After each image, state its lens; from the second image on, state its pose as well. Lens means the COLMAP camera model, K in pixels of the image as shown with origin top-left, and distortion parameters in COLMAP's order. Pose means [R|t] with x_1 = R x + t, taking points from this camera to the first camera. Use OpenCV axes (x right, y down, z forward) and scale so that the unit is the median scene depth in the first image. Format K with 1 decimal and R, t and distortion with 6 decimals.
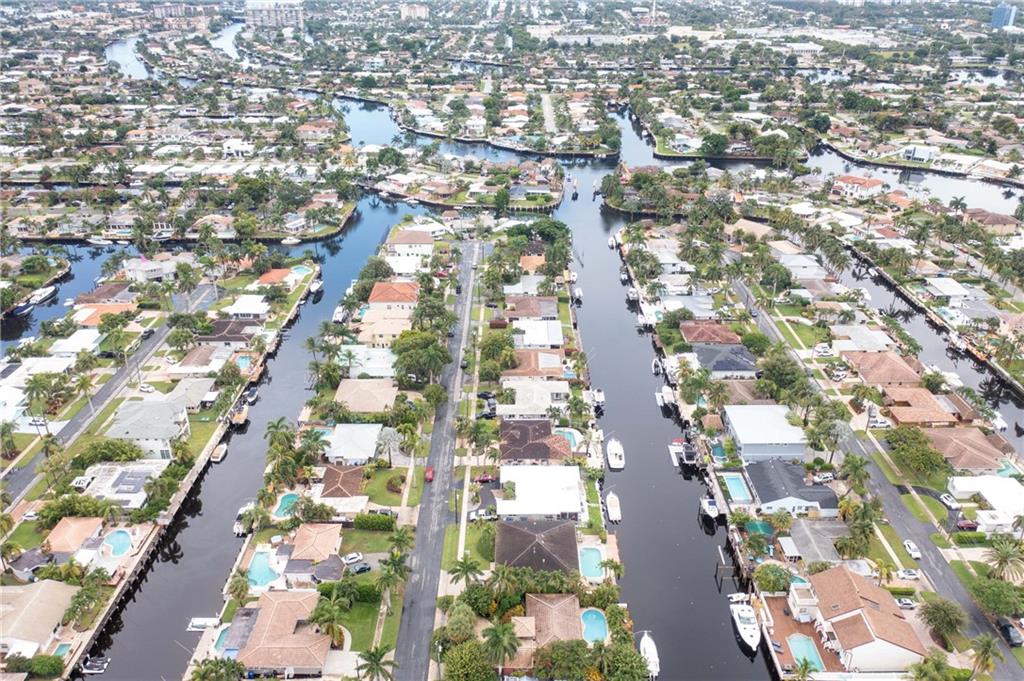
lens RADIAL K [[817.8, 0, 512.0], [0, 817.8, 340.5], [0, 0, 1]] dist [0.002108, 0.005029]
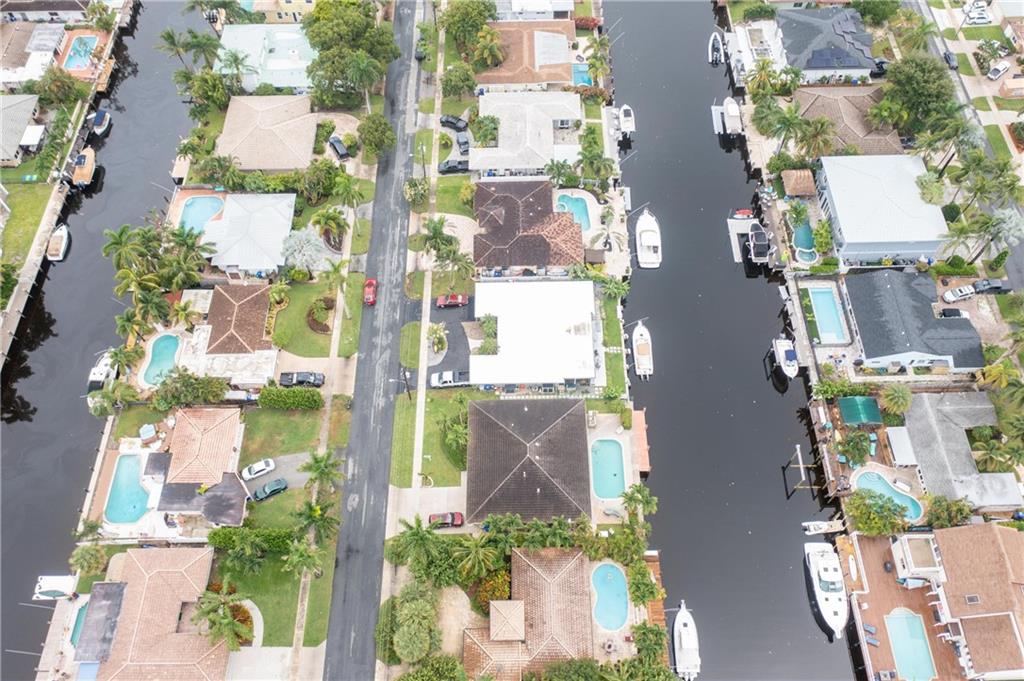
lens RADIAL K [[817.8, 0, 512.0], [0, 817.8, 340.5], [0, 0, 1]] dist [0.002108, 0.005029]
pose [[0.999877, -0.014402, -0.006146, 0.018756], [0.015425, 0.838442, 0.544773, -0.164218], [-0.002693, -0.544801, 0.838561, 0.408073]]
